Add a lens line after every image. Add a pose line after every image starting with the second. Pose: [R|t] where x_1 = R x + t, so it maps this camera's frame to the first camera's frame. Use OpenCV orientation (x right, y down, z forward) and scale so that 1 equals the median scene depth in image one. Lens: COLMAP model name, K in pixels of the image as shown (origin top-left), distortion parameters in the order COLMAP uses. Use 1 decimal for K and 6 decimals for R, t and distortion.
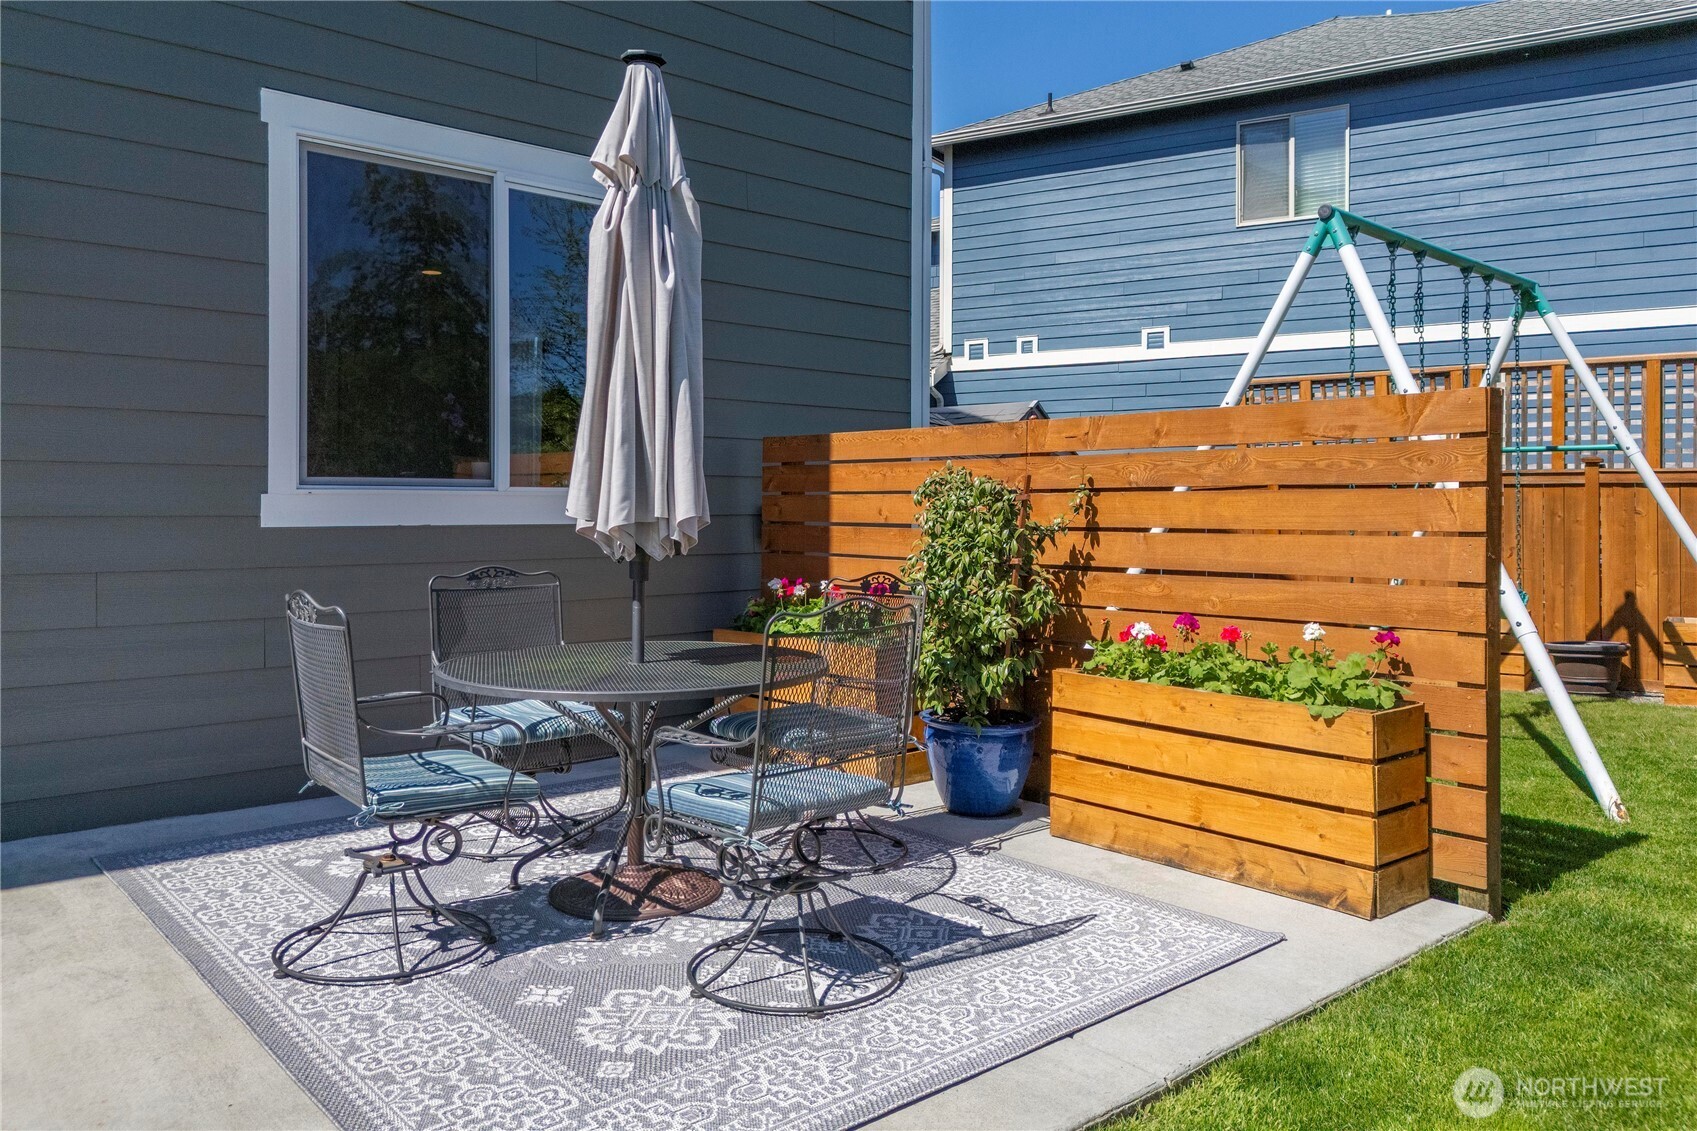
lens RADIAL K [[1240.3, 0, 852.6], [0, 1240.3, 497.2], [0, 0, 1]] dist [0.028268, -0.002403]
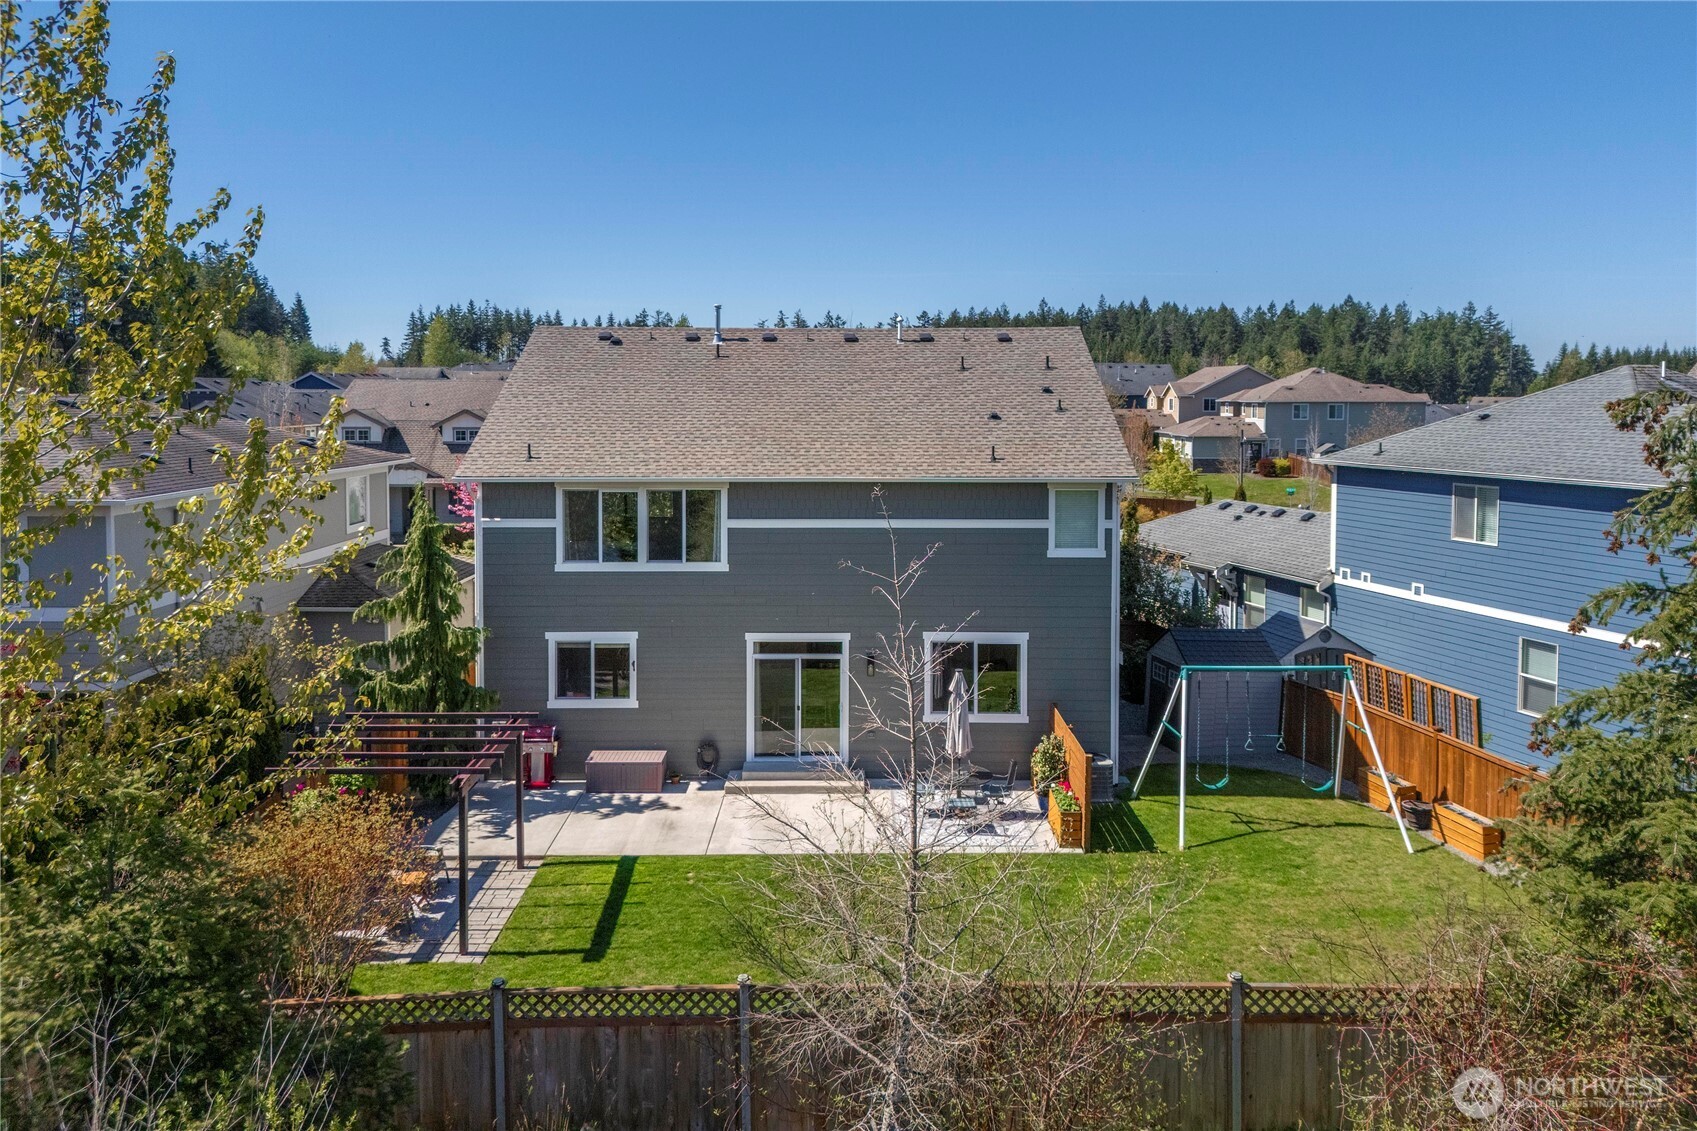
lens RADIAL K [[1233.9, 0, 848.7], [0, 1233.9, 457.5], [0, 0, 1]] dist [0.090438, -0.000404]
pose [[0.755435, 0.033577, -0.654362, 3.480941], [0.002231, 0.998549, 0.053813, -1.805432], [0.655220, -0.042112, 0.754264, -3.972335]]
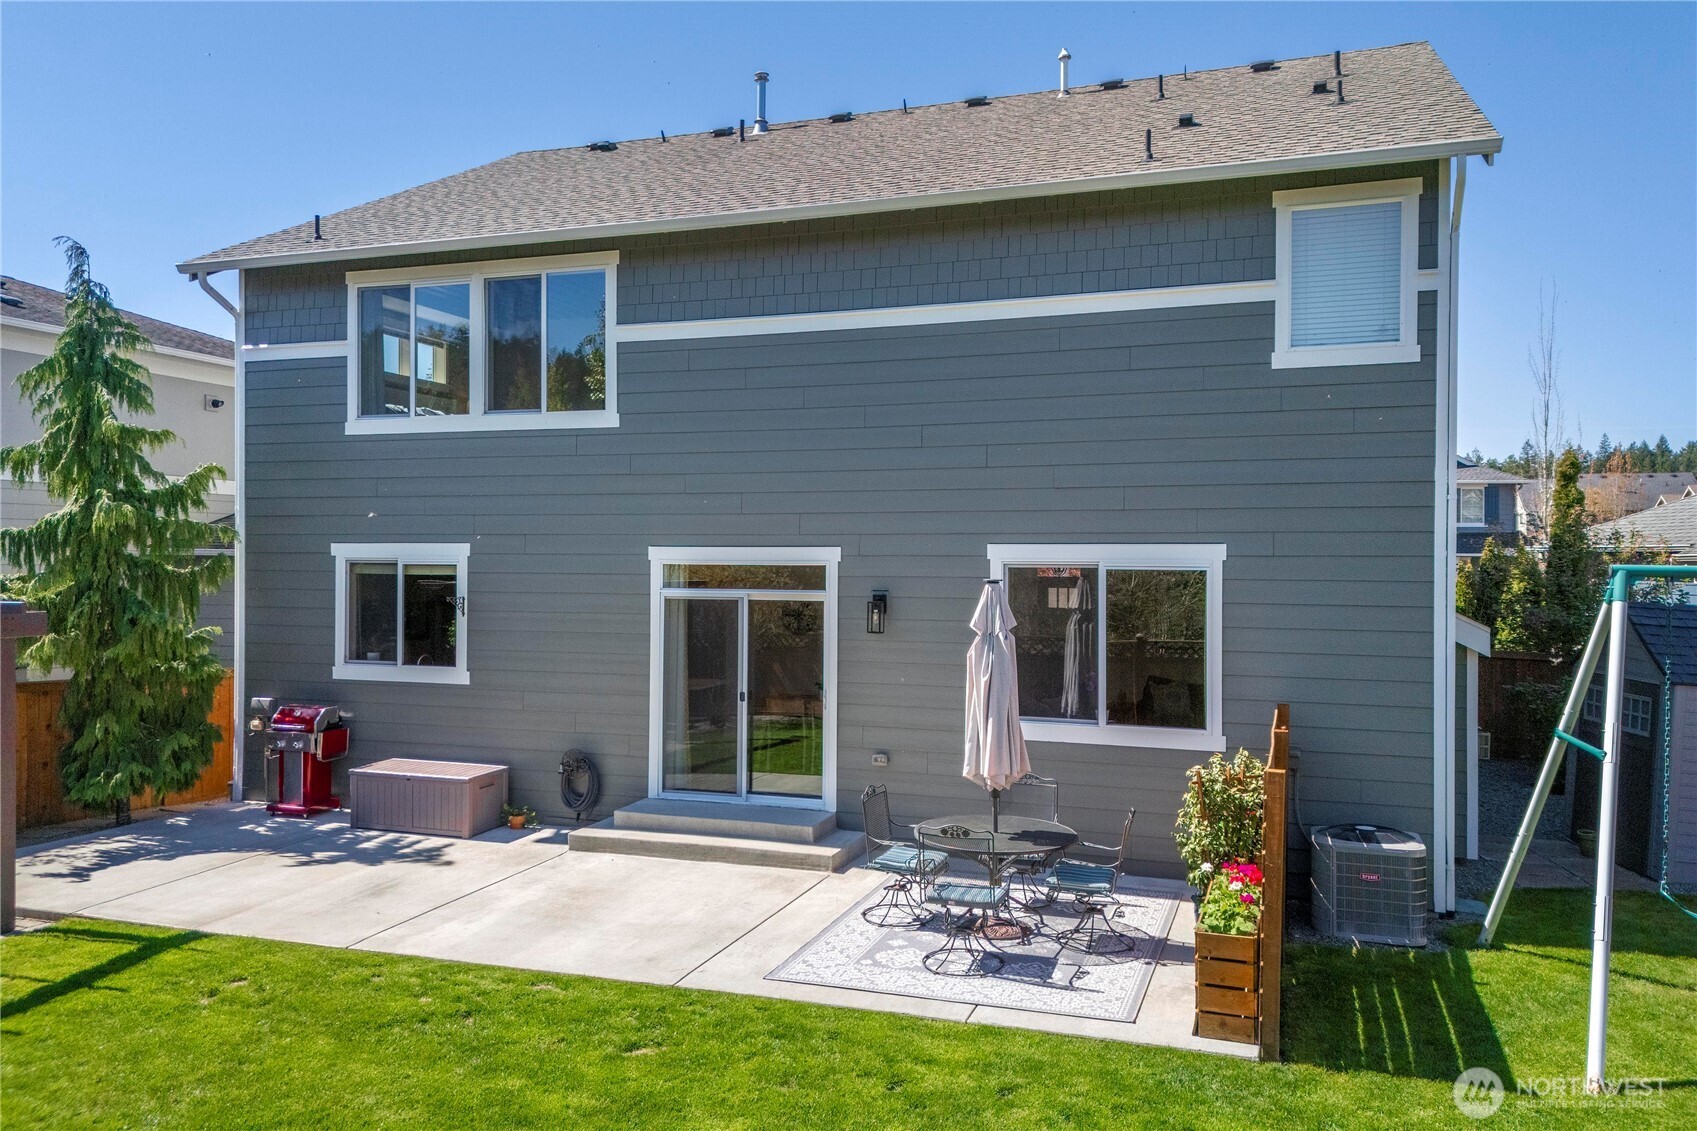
lens RADIAL K [[1250.2, 0, 848.5], [0, 1250.2, 565.5], [0, 0, 1]] dist [0.035411, -0.005064]
pose [[0.495272, 0.008986, -0.868691, 1.952857], [0.002343, 0.999929, 0.011679, -0.446359], [0.868735, -0.007819, 0.495216, -0.463652]]
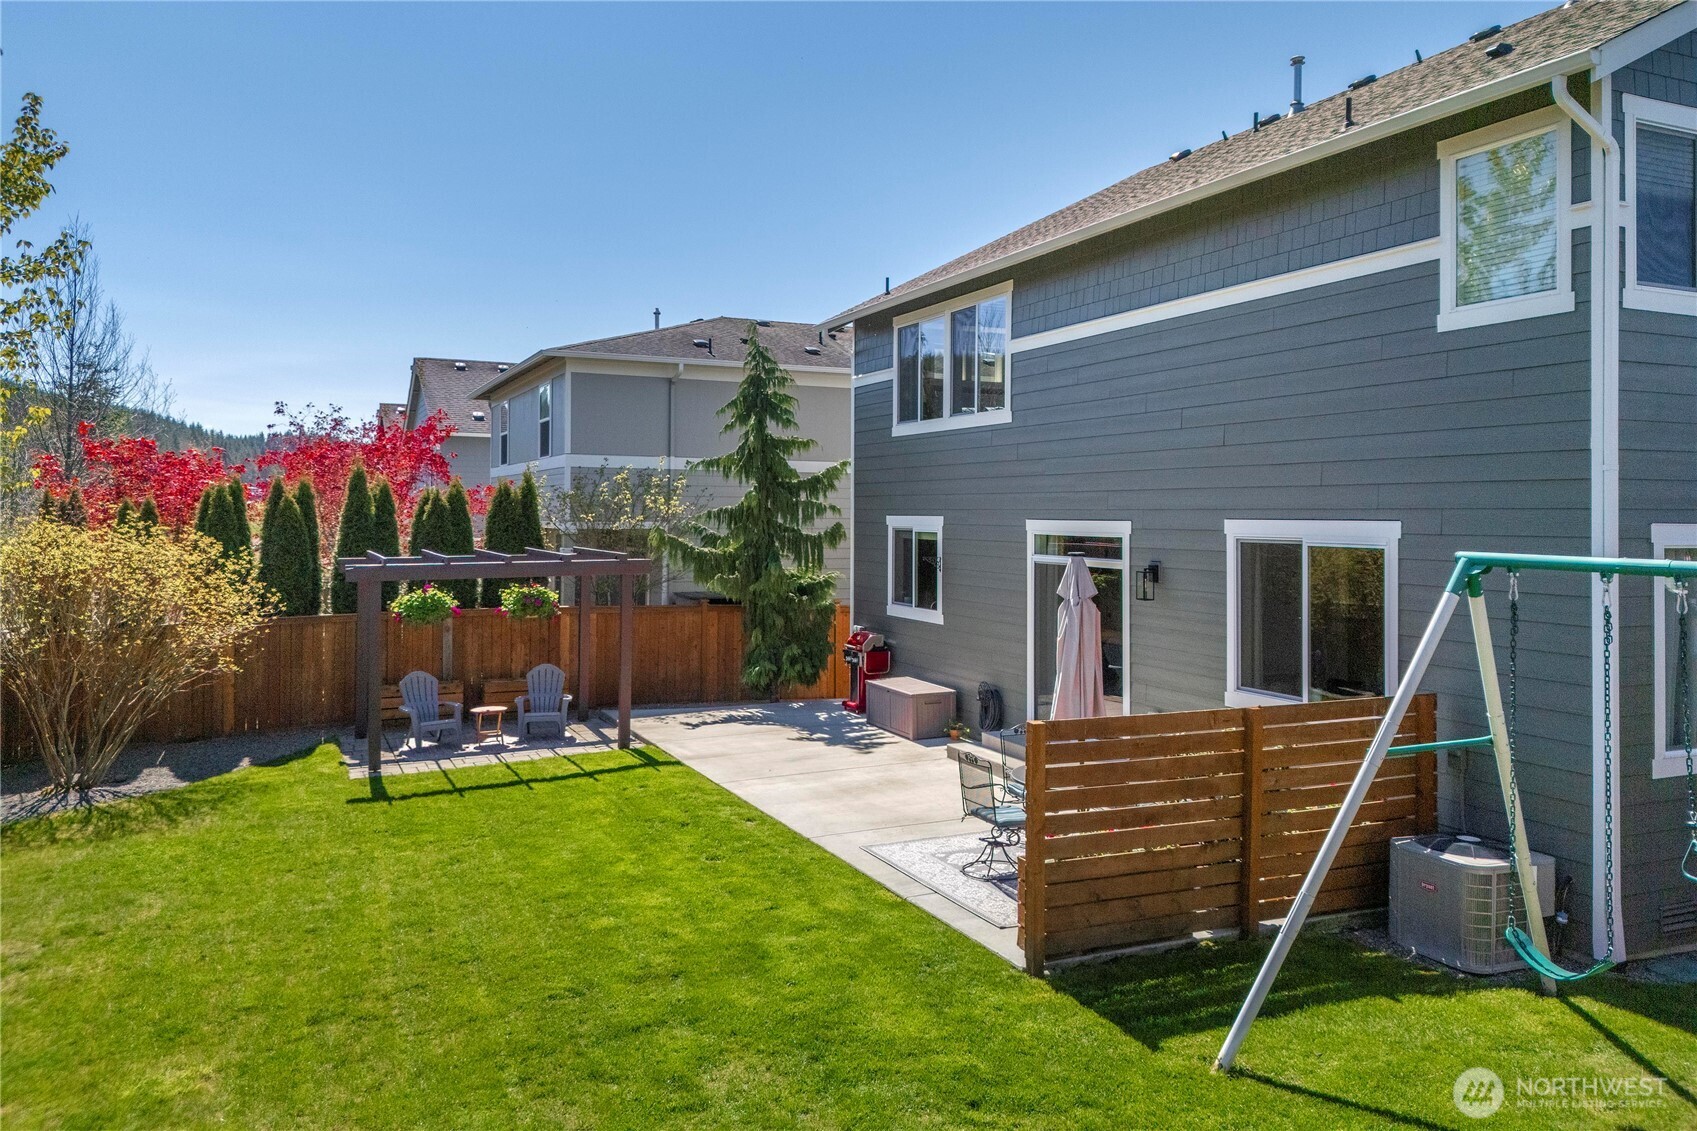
lens RADIAL K [[1240.3, 0, 852.6], [0, 1240.3, 497.2], [0, 0, 1]] dist [0.028268, -0.002403]
pose [[-0.285550, -0.009175, -0.958320, 2.862265], [0.007435, 0.999903, -0.011788, -0.491192], [0.958335, -0.010492, -0.285454, 1.455569]]
